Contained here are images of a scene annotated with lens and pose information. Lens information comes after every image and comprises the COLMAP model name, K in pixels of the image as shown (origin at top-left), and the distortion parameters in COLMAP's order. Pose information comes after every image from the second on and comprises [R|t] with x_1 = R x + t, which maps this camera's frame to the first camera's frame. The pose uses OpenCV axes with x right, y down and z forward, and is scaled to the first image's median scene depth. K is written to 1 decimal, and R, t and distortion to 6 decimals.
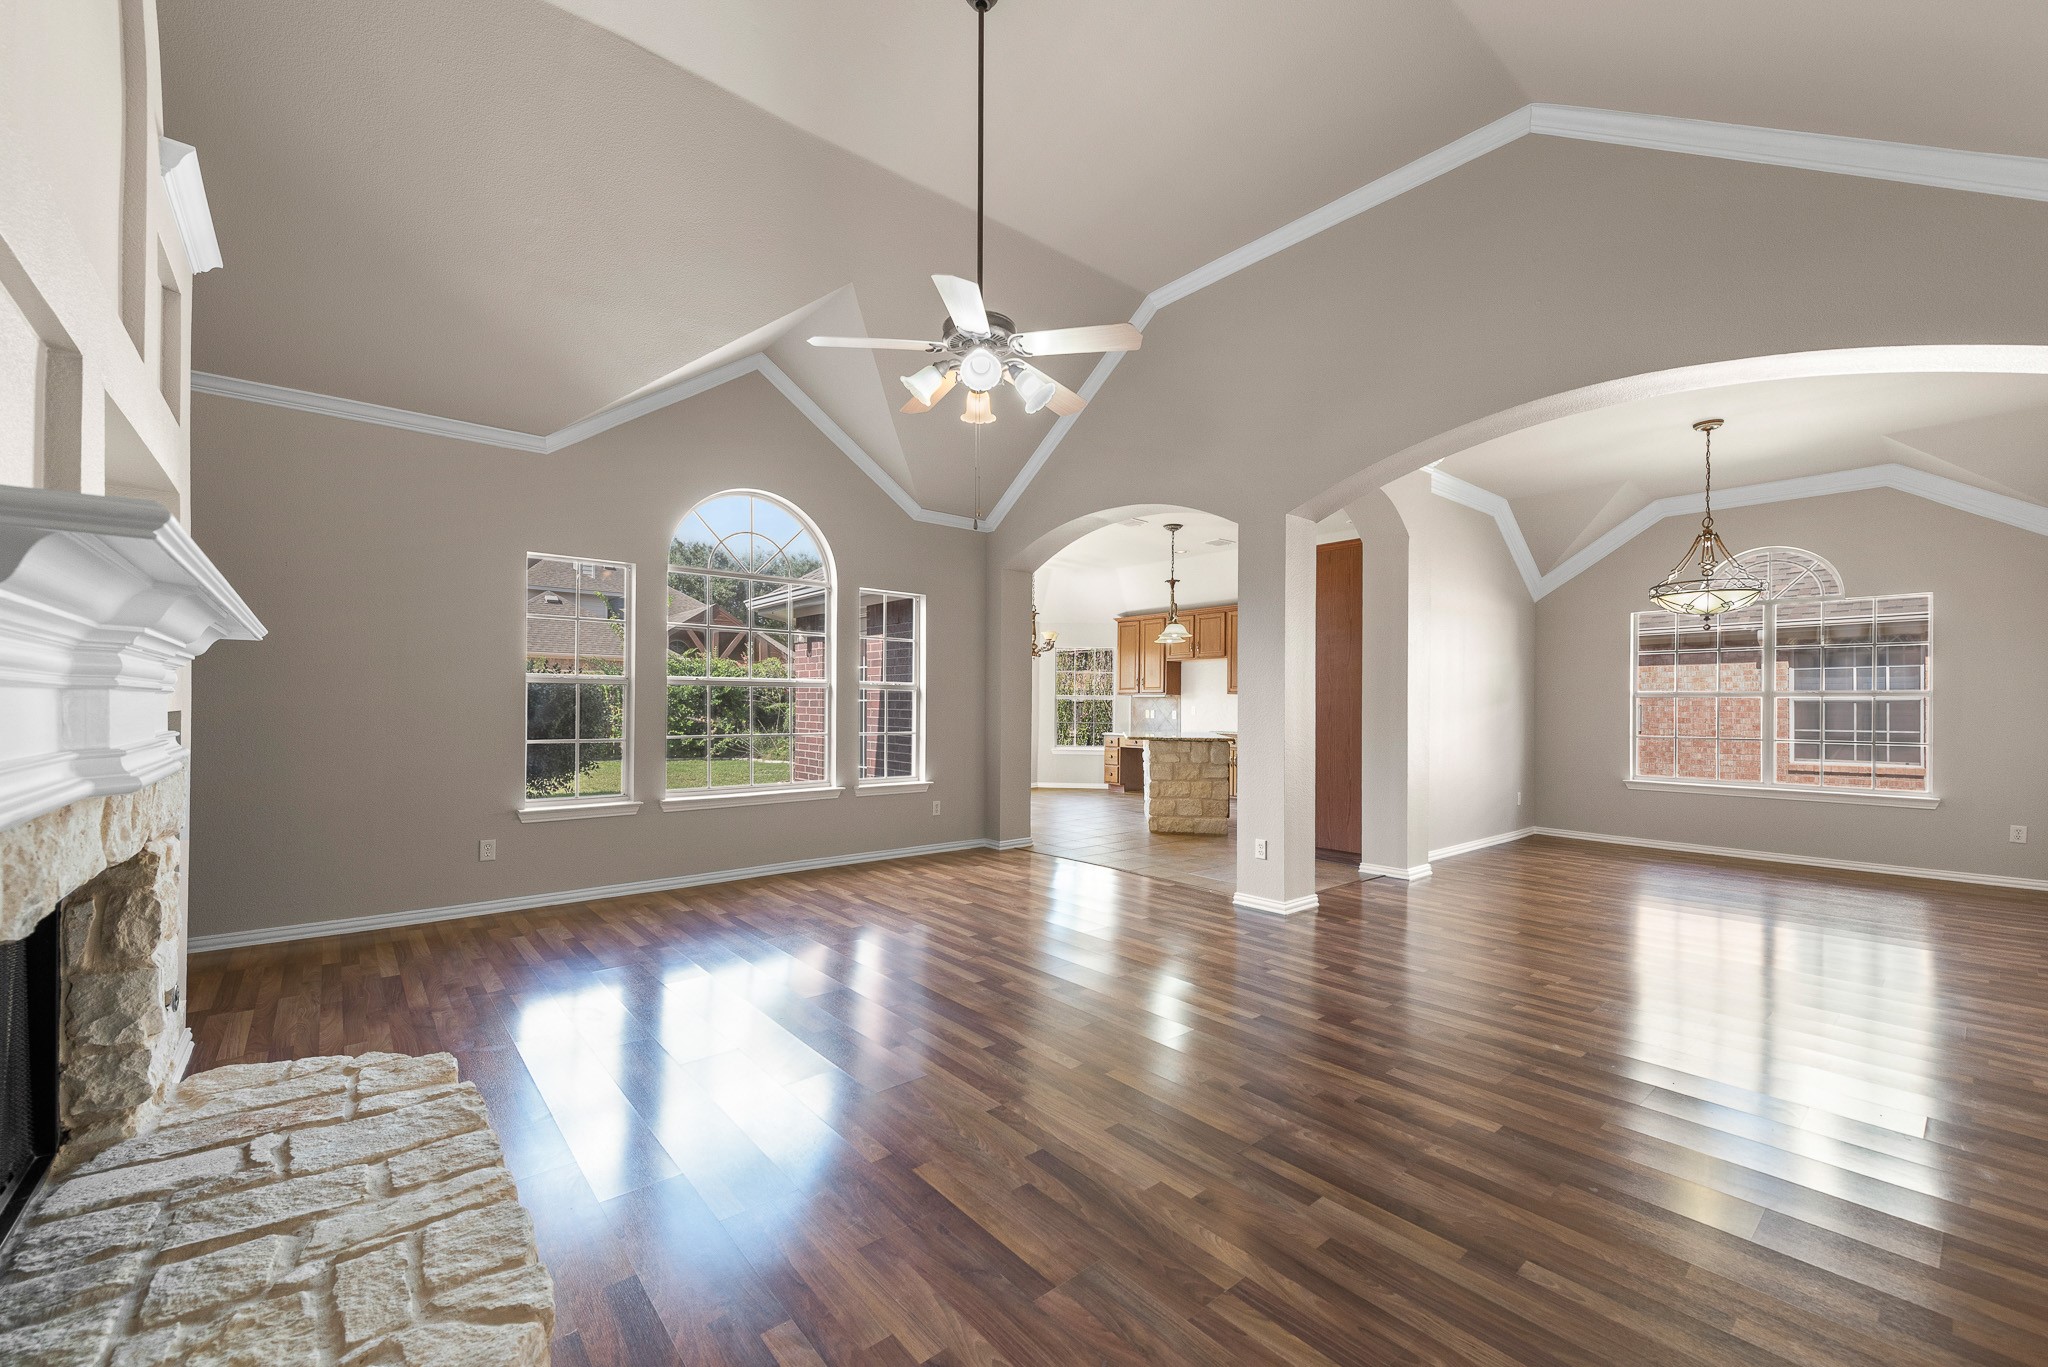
lens RADIAL K [[806.6, 0, 1034.2], [0, 806.6, 707.4], [0, 0, 1]] dist [0.012286, -0.002184]
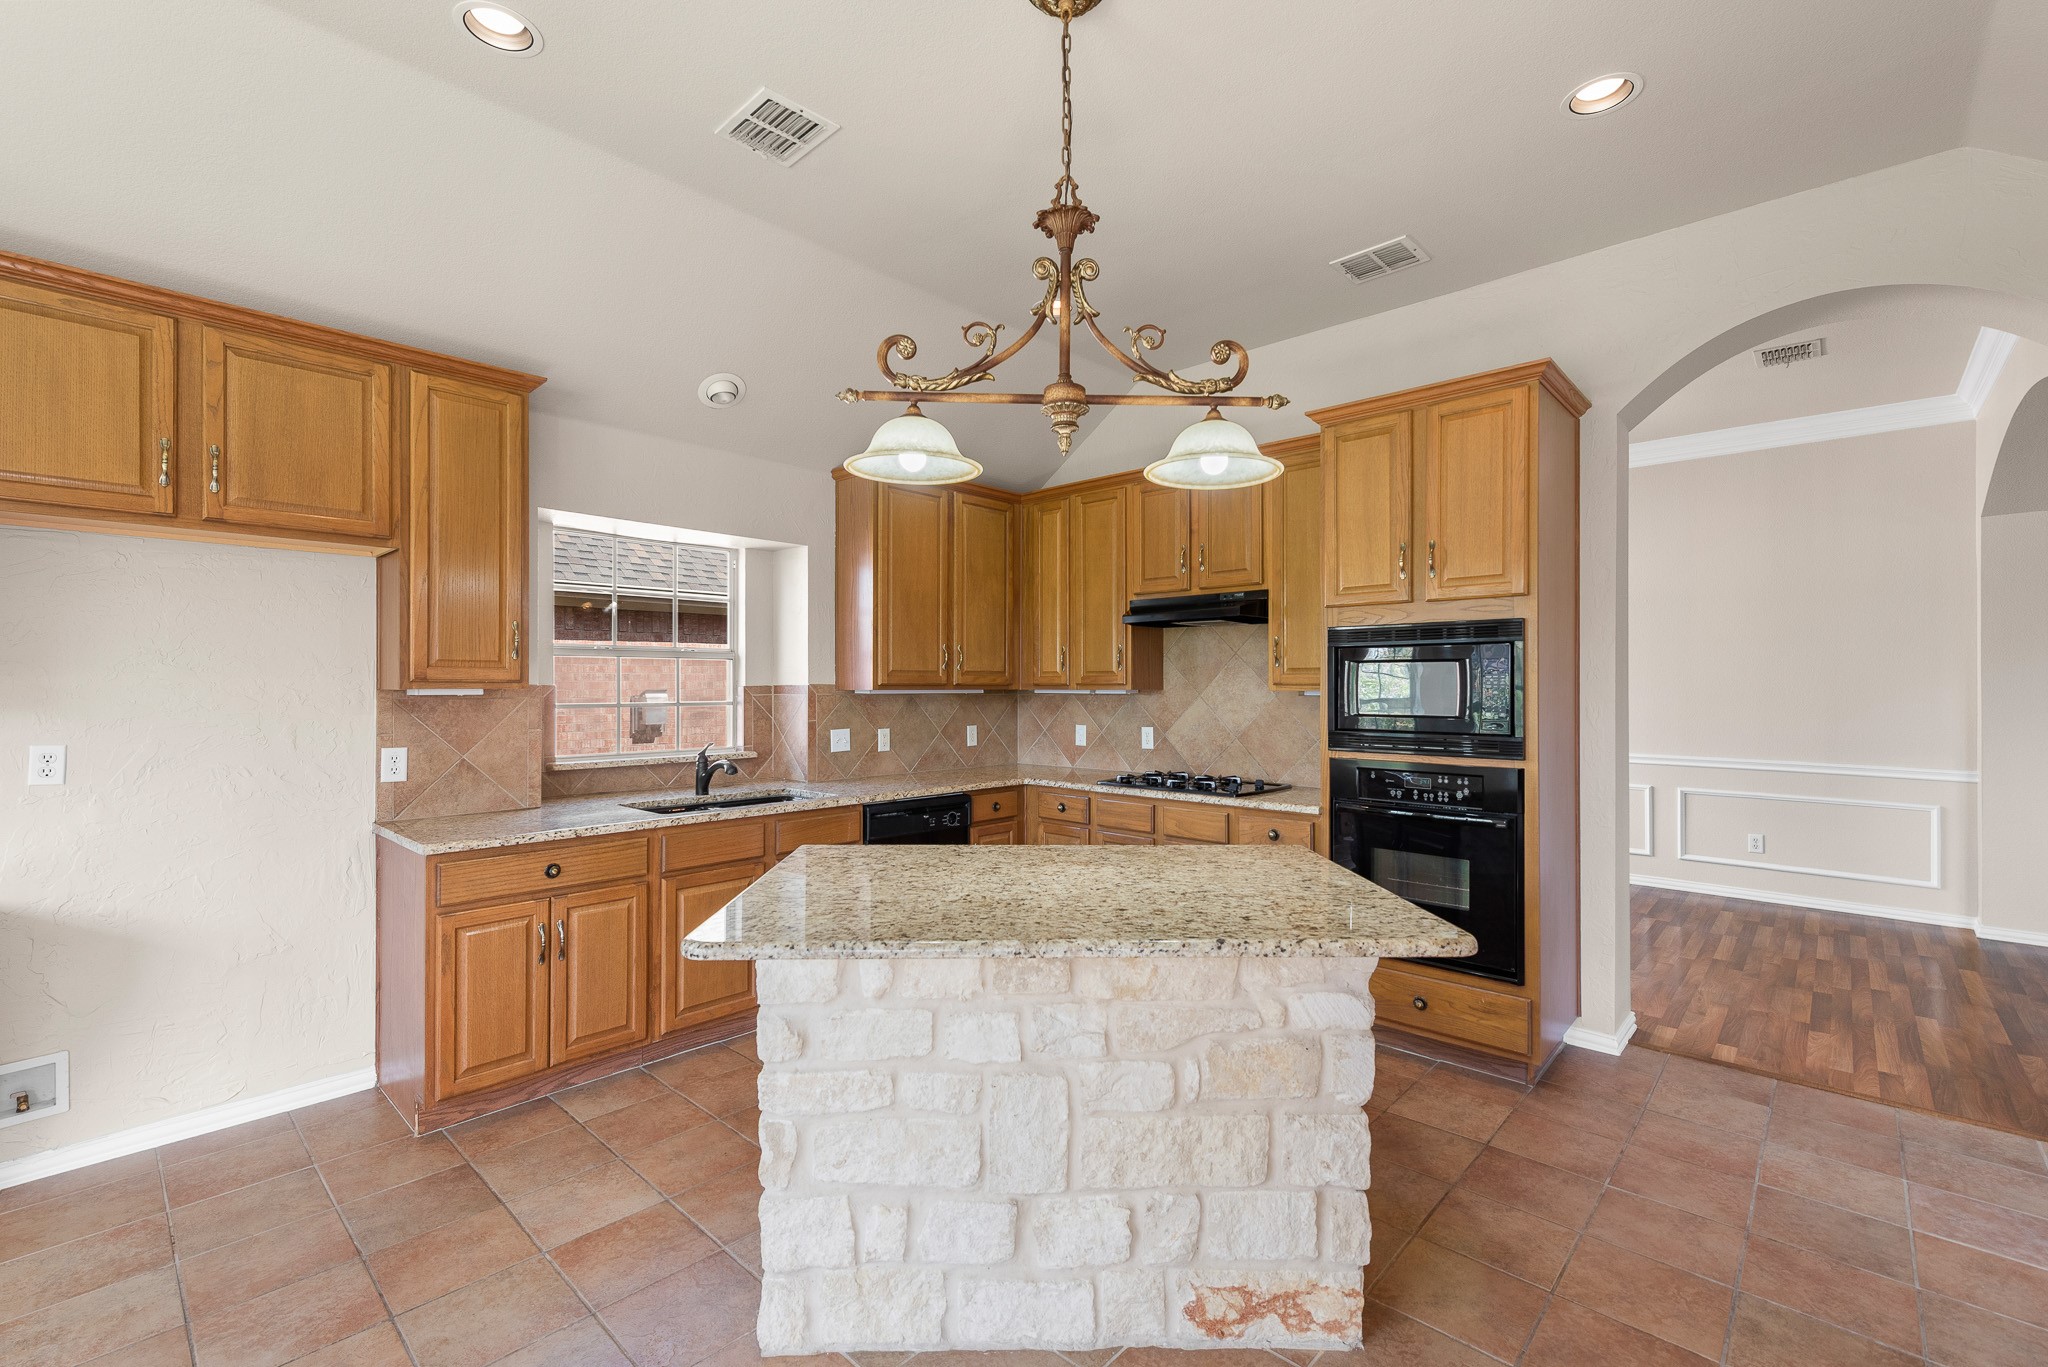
lens RADIAL K [[877.4, 0, 1019.6], [0, 877.4, 678.3], [0, 0, 1]] dist [0.009763, -0.003241]
pose [[-0.117163, 0.000446, 0.993113, -0.084596], [-0.002303, 0.999997, -0.000720, -0.027222], [-0.993110, -0.002372, -0.117162, 1.134754]]
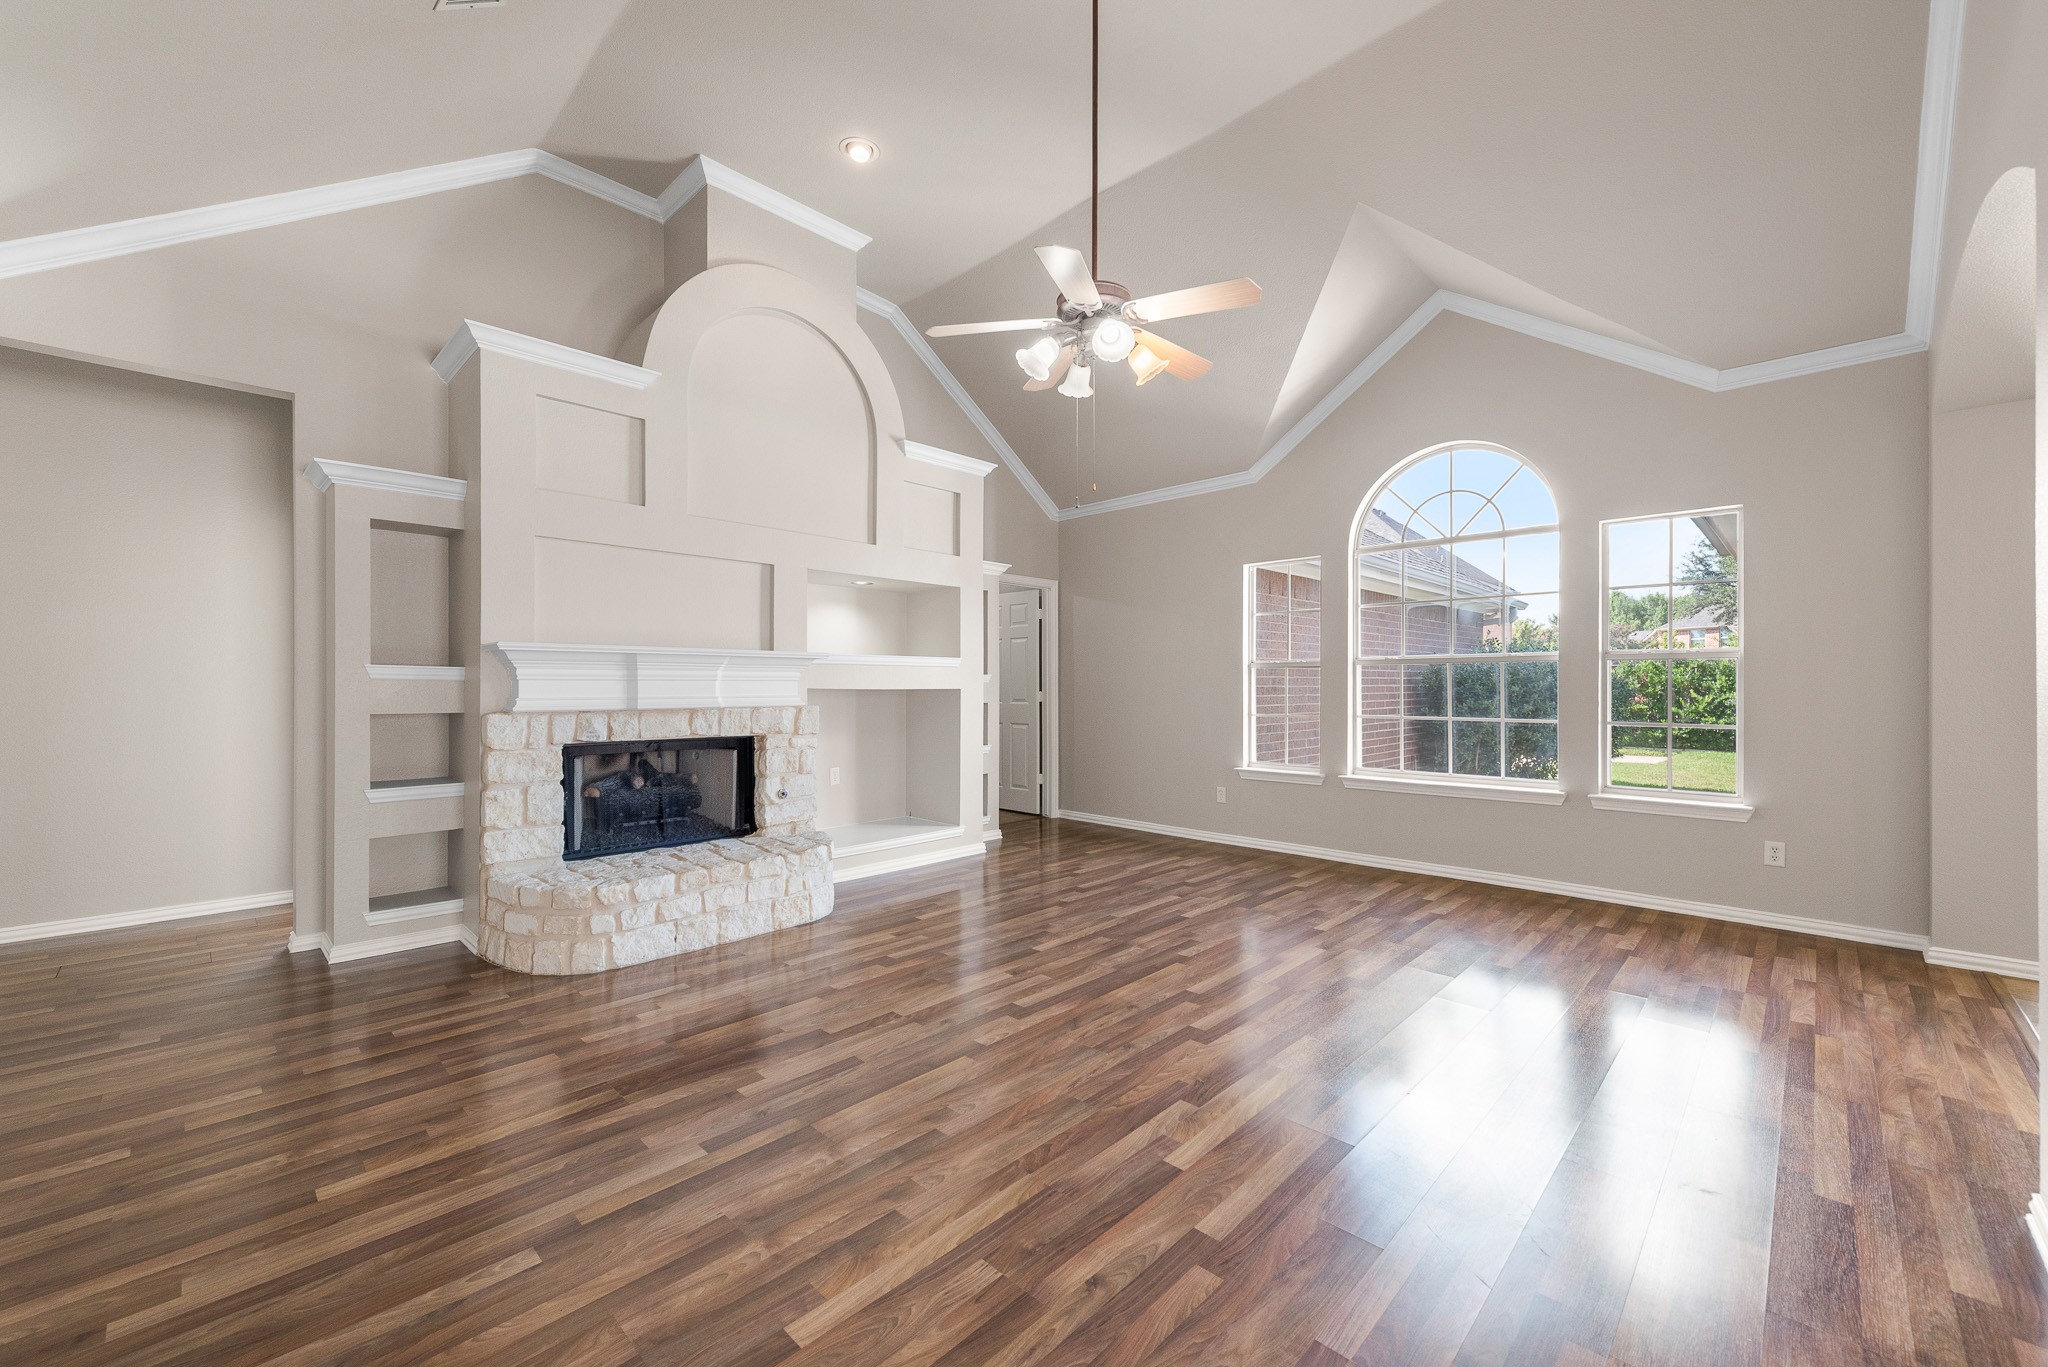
lens RADIAL K [[806.6, 0, 1028.3], [0, 806.6, 684.4], [0, 0, 1]] dist [0.012286, -0.002184]
pose [[0.097870, -0.008120, -0.995166, 0.372755], [0.000946, 0.999967, -0.008066, 0.003287], [0.995199, -0.000152, 0.097874, 0.340573]]
